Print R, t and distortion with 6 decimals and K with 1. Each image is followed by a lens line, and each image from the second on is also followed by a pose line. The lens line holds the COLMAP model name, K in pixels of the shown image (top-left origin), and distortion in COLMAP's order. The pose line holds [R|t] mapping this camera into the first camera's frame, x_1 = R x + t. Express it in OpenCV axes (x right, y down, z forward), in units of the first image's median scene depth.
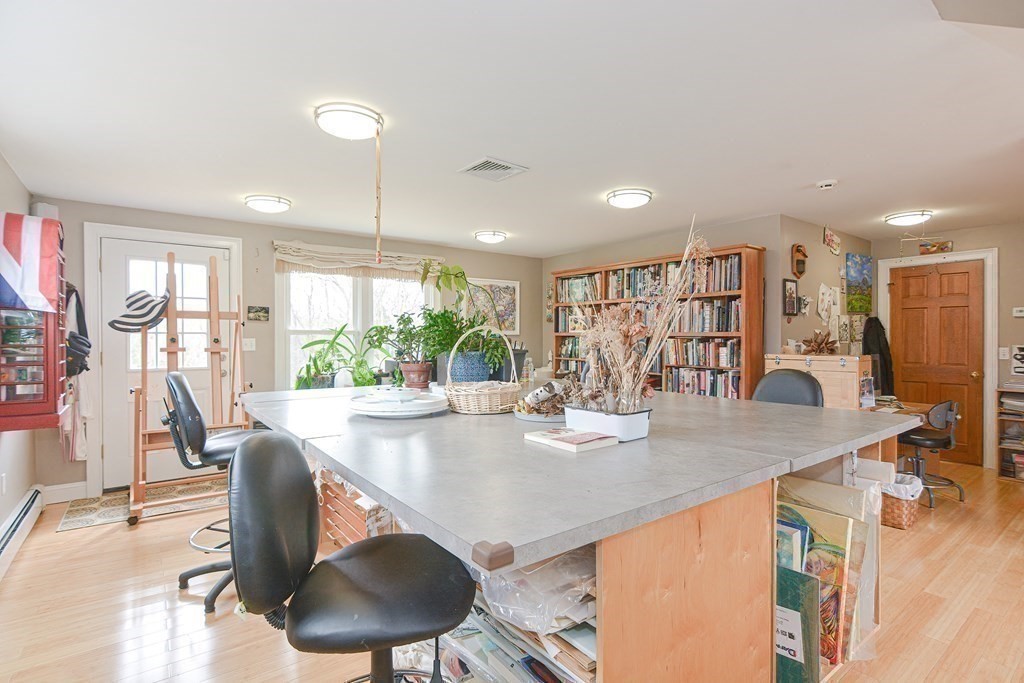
lens RADIAL K [[500.7, 0, 508.9], [0, 500.7, 341.6], [0, 0, 1]] dist [-0.009733, 0.000639]
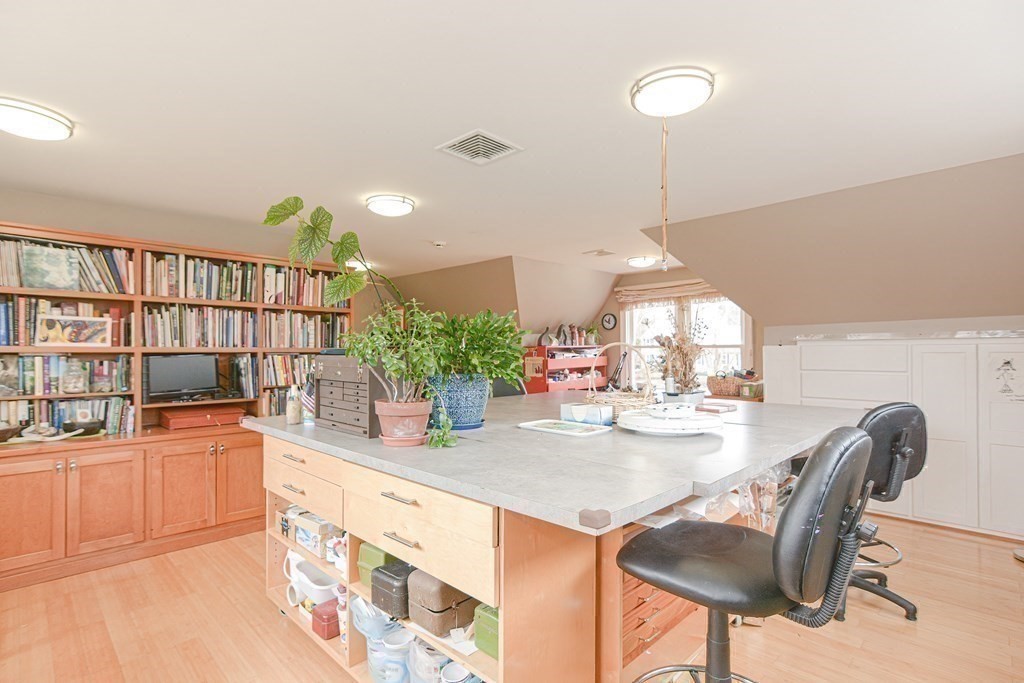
lens RADIAL K [[500.7, 0, 505.0], [0, 500.7, 343.1], [0, 0, 1]] dist [-0.009733, 0.000639]
pose [[-0.140450, 0.009156, 0.990045, -0.592297], [0.010044, 0.999919, -0.007822, -0.015988], [-0.990037, 0.008845, -0.140531, 0.754972]]
